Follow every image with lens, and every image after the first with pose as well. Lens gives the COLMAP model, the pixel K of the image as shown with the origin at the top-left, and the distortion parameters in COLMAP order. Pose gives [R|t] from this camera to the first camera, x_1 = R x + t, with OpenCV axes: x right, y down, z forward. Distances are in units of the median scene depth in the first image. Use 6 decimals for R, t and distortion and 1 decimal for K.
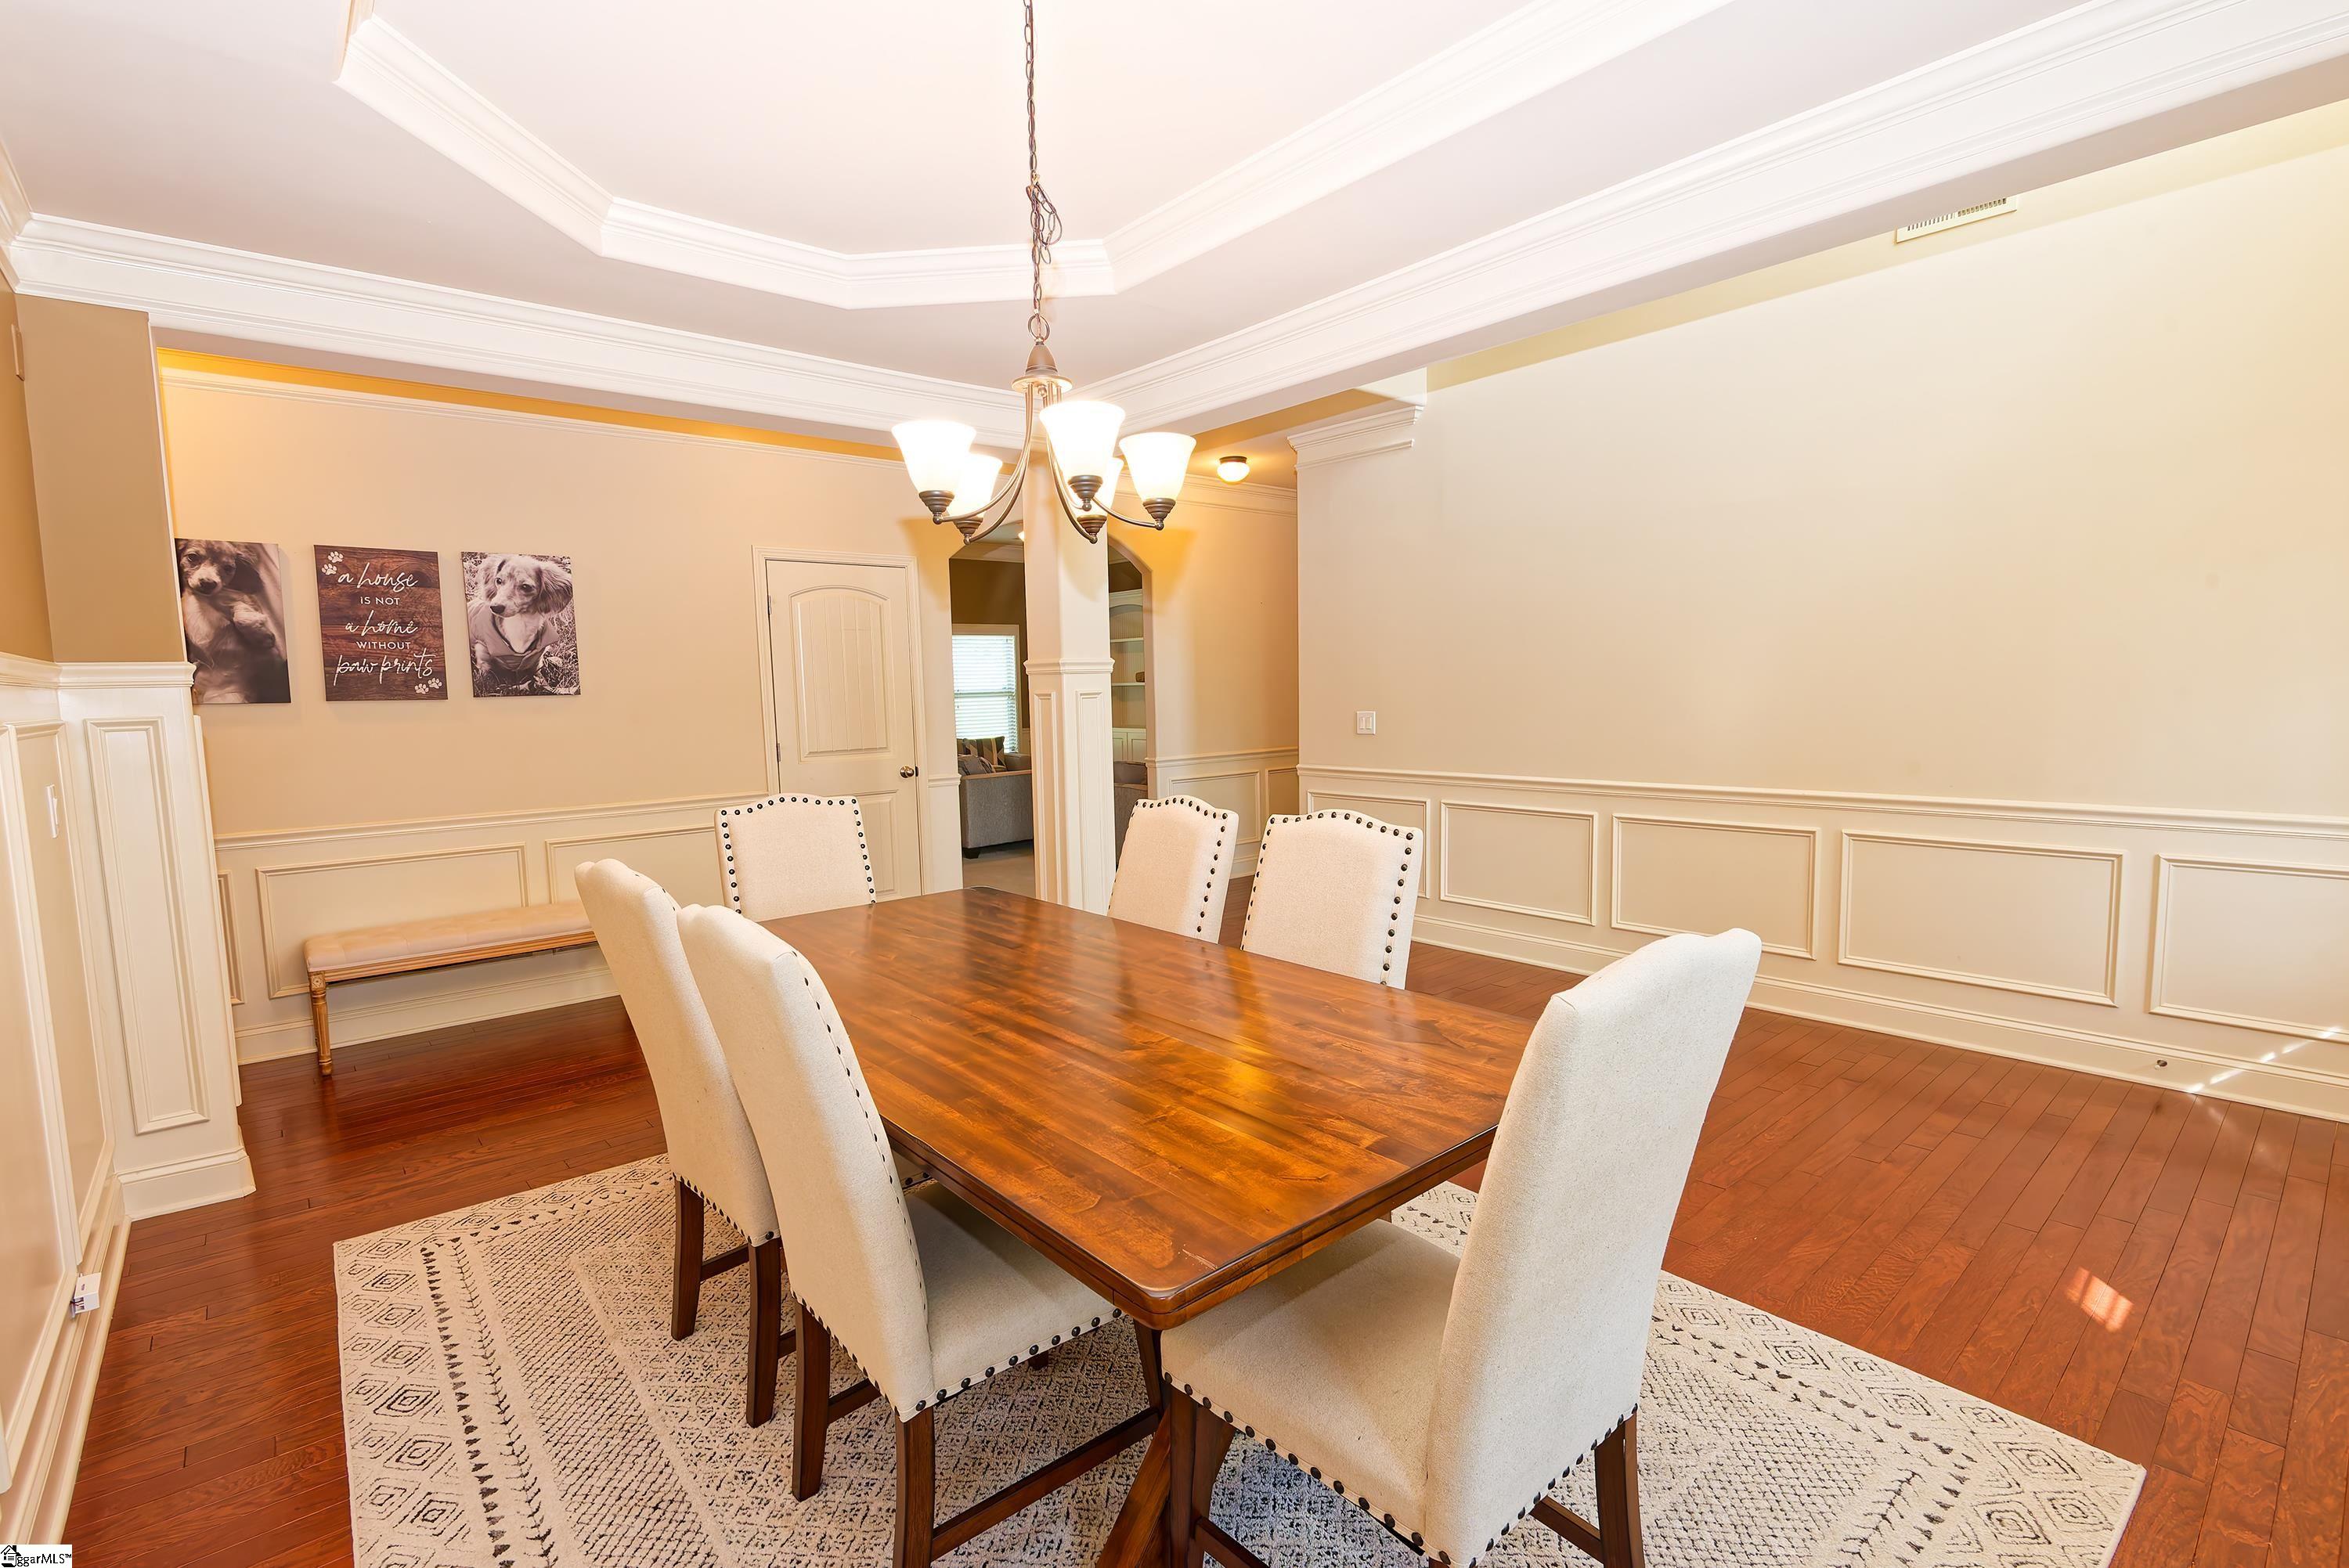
lens RADIAL K [[1067.6, 0, 1163.8], [0, 1067.6, 786.9], [0, 0, 1]] dist [0.011553, -0.013813]
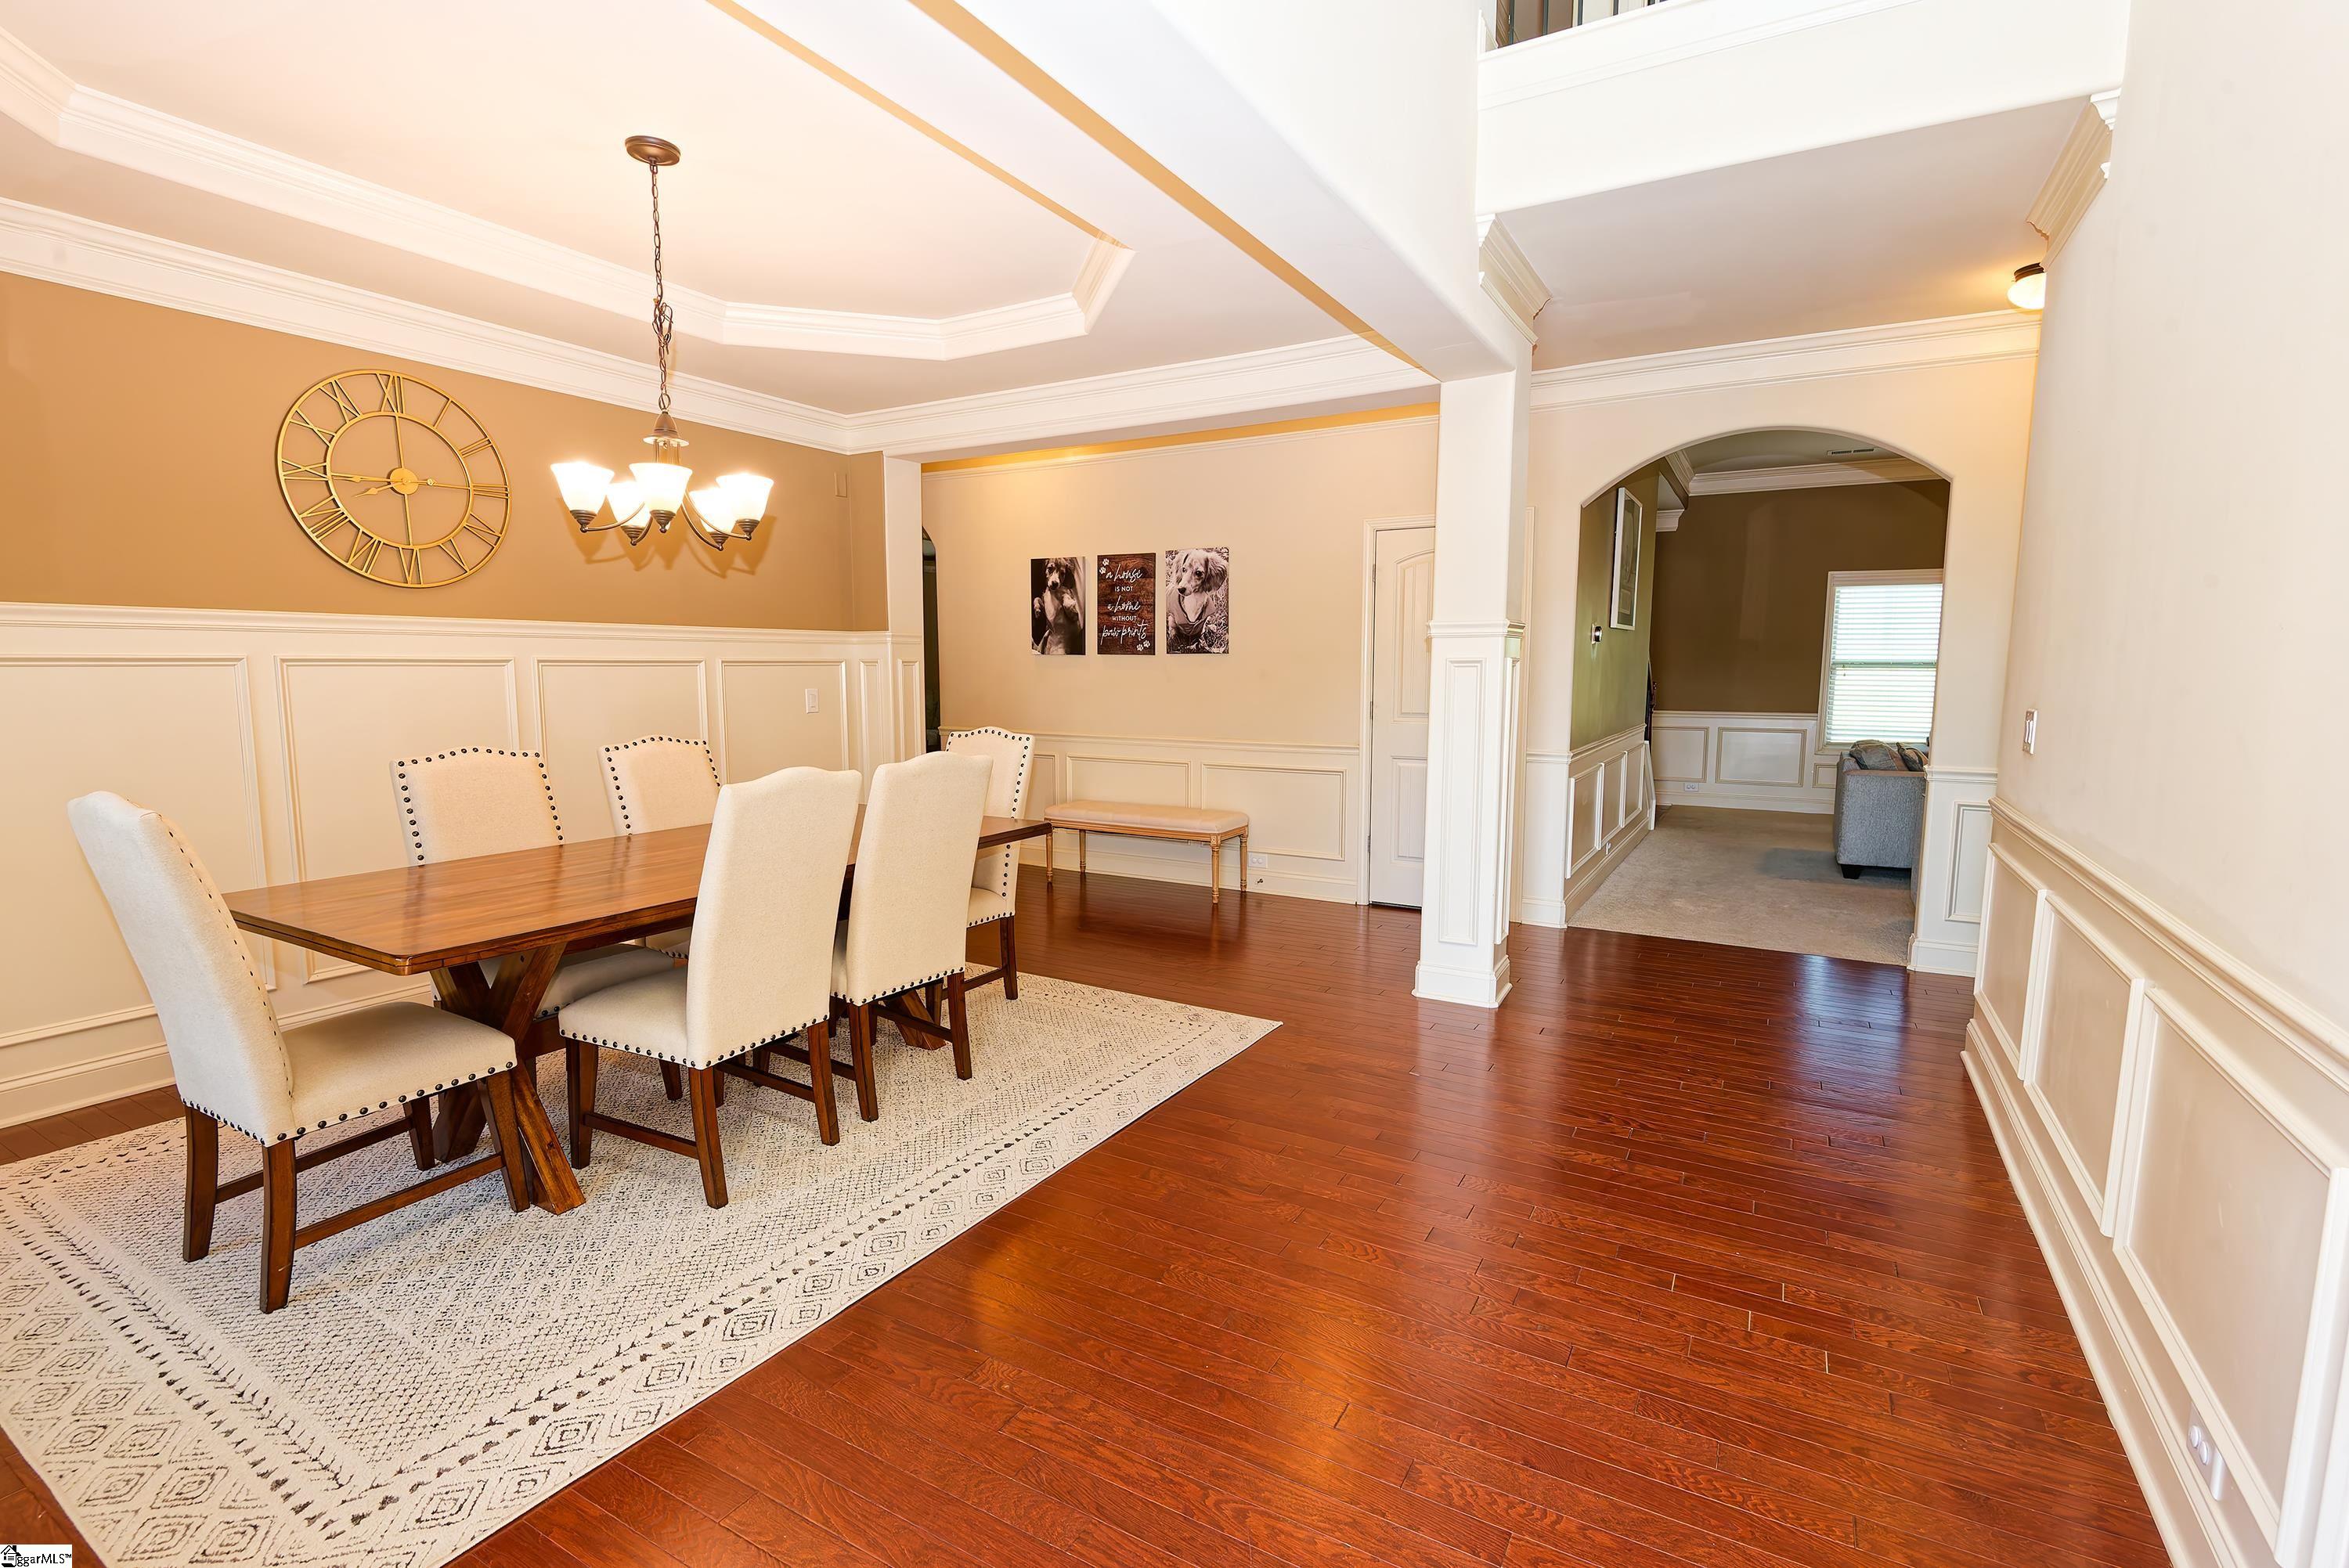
lens RADIAL K [[1067.6, 0, 1163.8], [0, 1067.6, 786.9], [0, 0, 1]] dist [0.011553, -0.013813]
pose [[0.321631, 0.139643, -0.936511, 0.708785], [-0.095956, 0.988780, 0.114482, -0.071450], [0.941990, 0.053043, 0.331422, 0.539064]]
